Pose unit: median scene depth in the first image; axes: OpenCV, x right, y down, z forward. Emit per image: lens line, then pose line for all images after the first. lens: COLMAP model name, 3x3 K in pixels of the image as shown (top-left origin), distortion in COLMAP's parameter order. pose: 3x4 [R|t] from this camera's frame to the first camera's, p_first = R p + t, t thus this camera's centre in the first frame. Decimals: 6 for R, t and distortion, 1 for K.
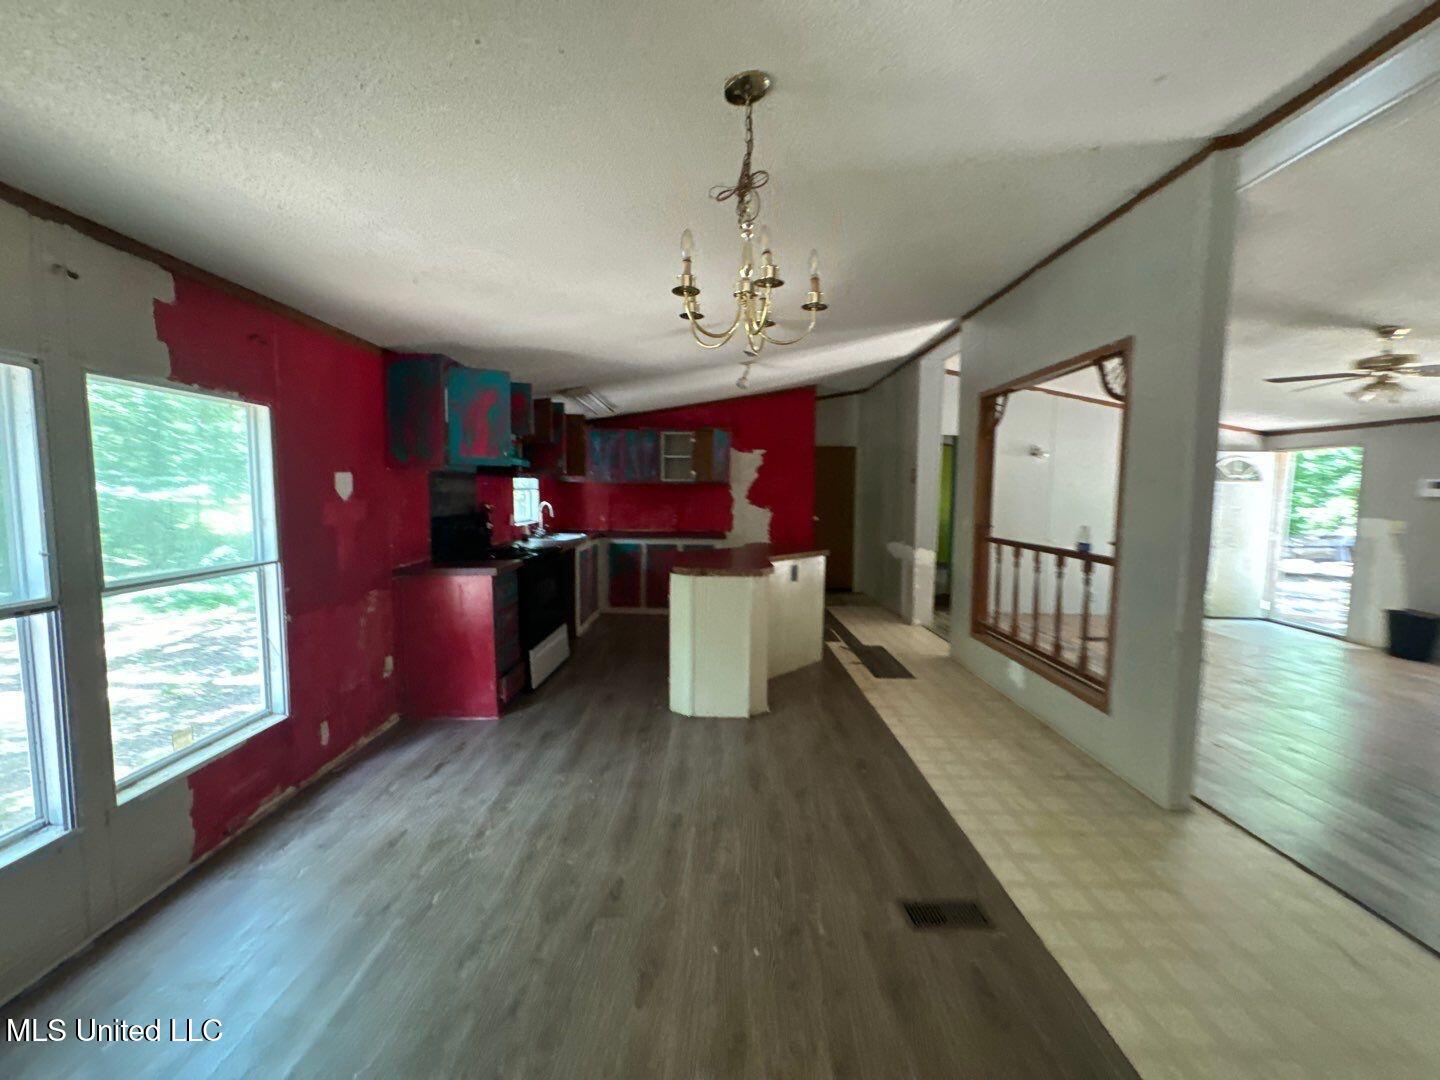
lens RADIAL K [[578.3, 0, 720.8], [0, 578.3, 536.6], [0, 0, 1]] dist [0.000223, 0.000089]
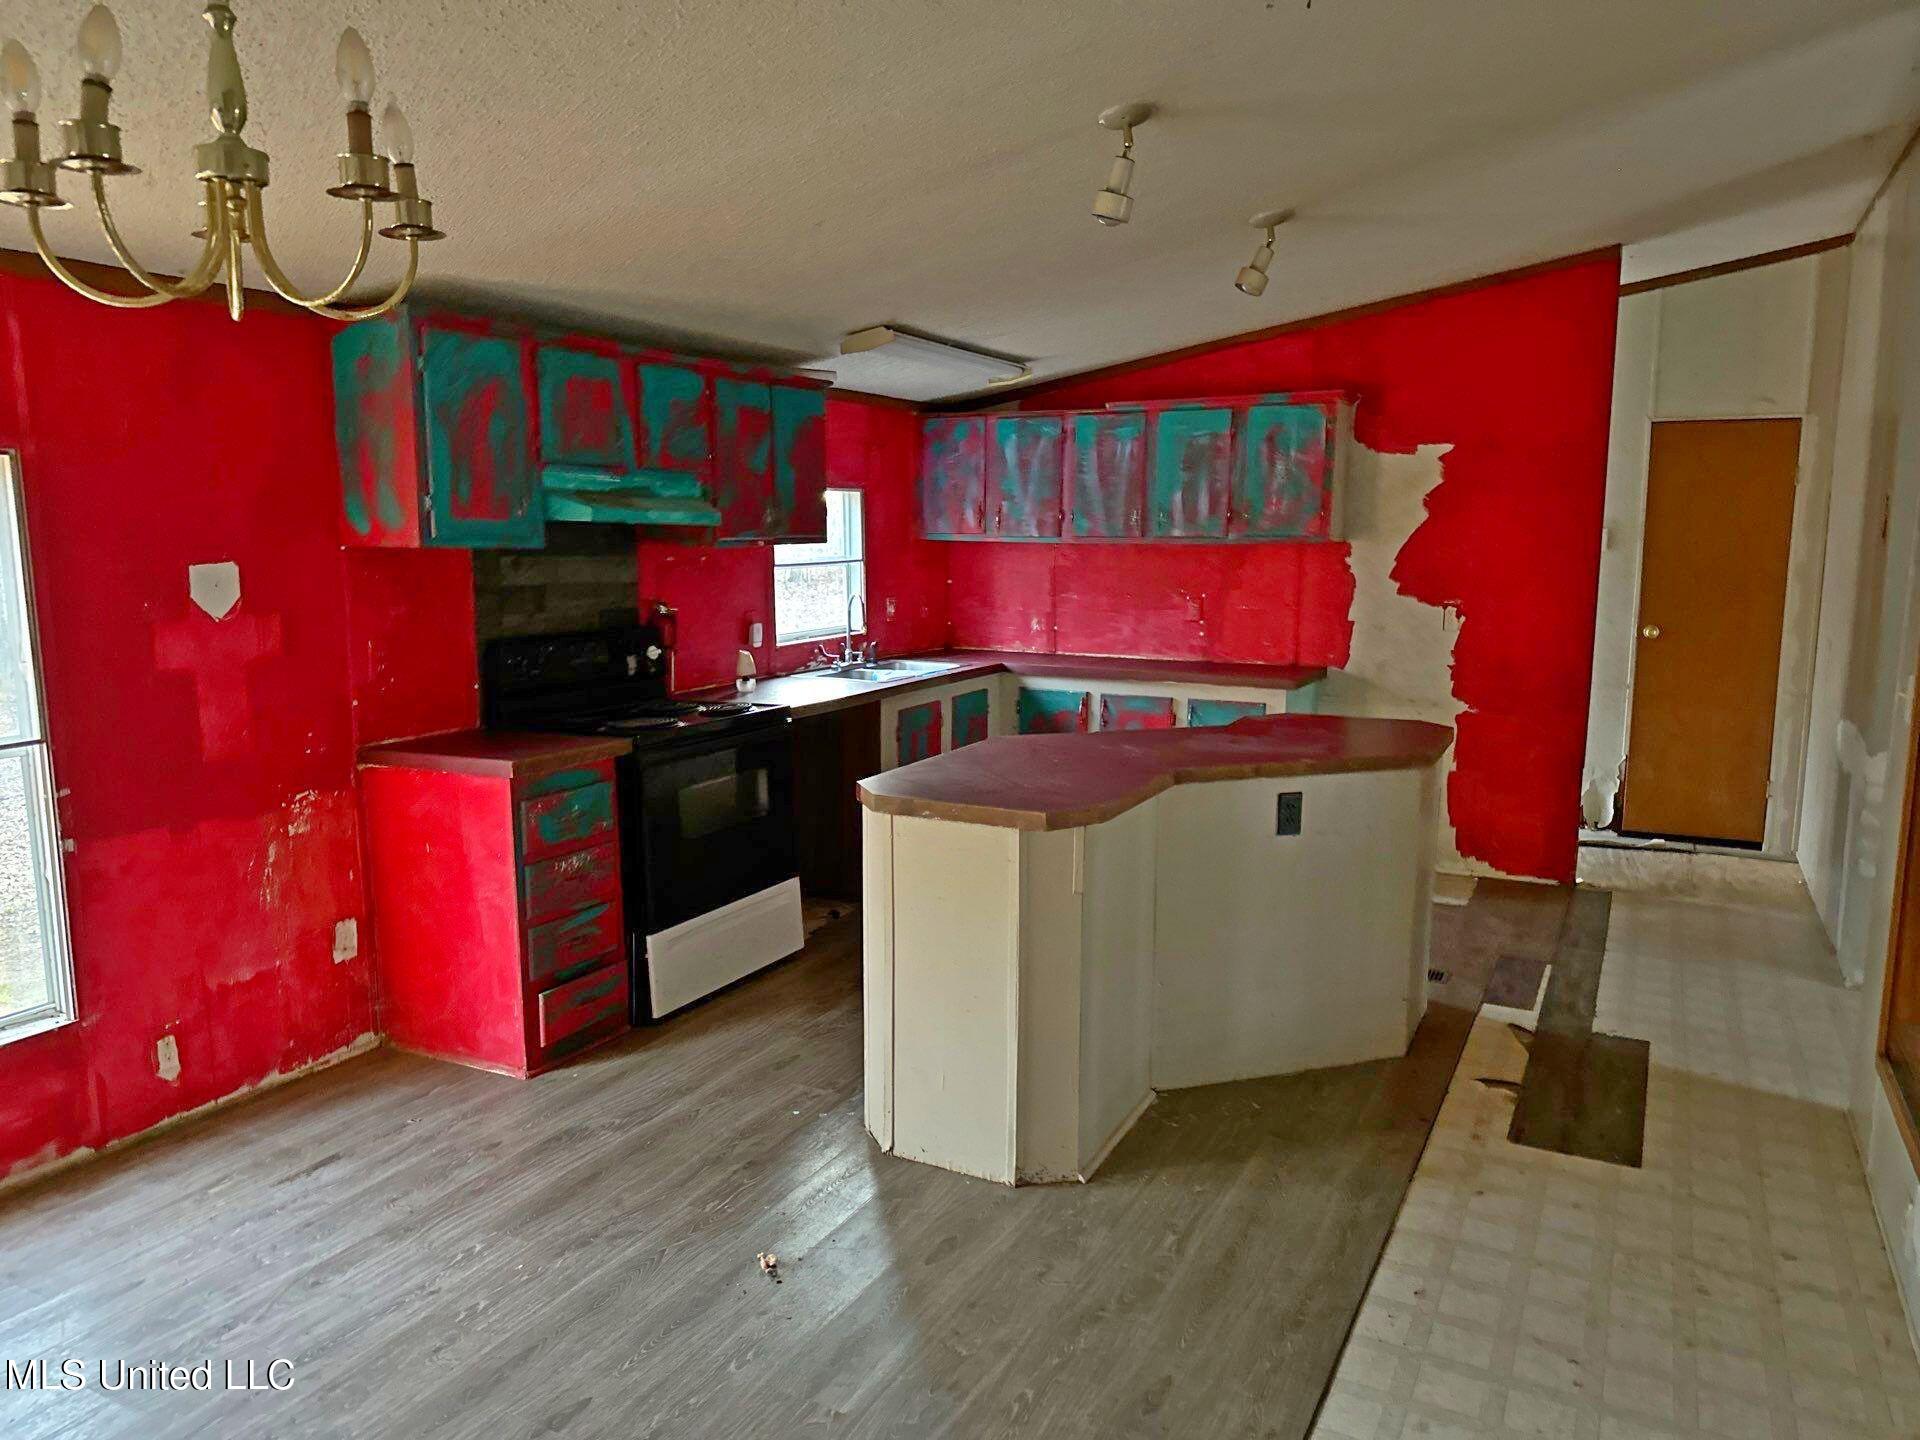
lens RADIAL K [[1330.3, 0, 959.4], [0, 1330.3, 724.8], [0, 0, 1]] dist [0.003814, -0.003792]
pose [[0.879838, 0.052961, -0.472314, 0.426306], [-0.020819, 0.997113, 0.073027, -0.059020], [0.474818, -0.054419, 0.878400, 0.227572]]
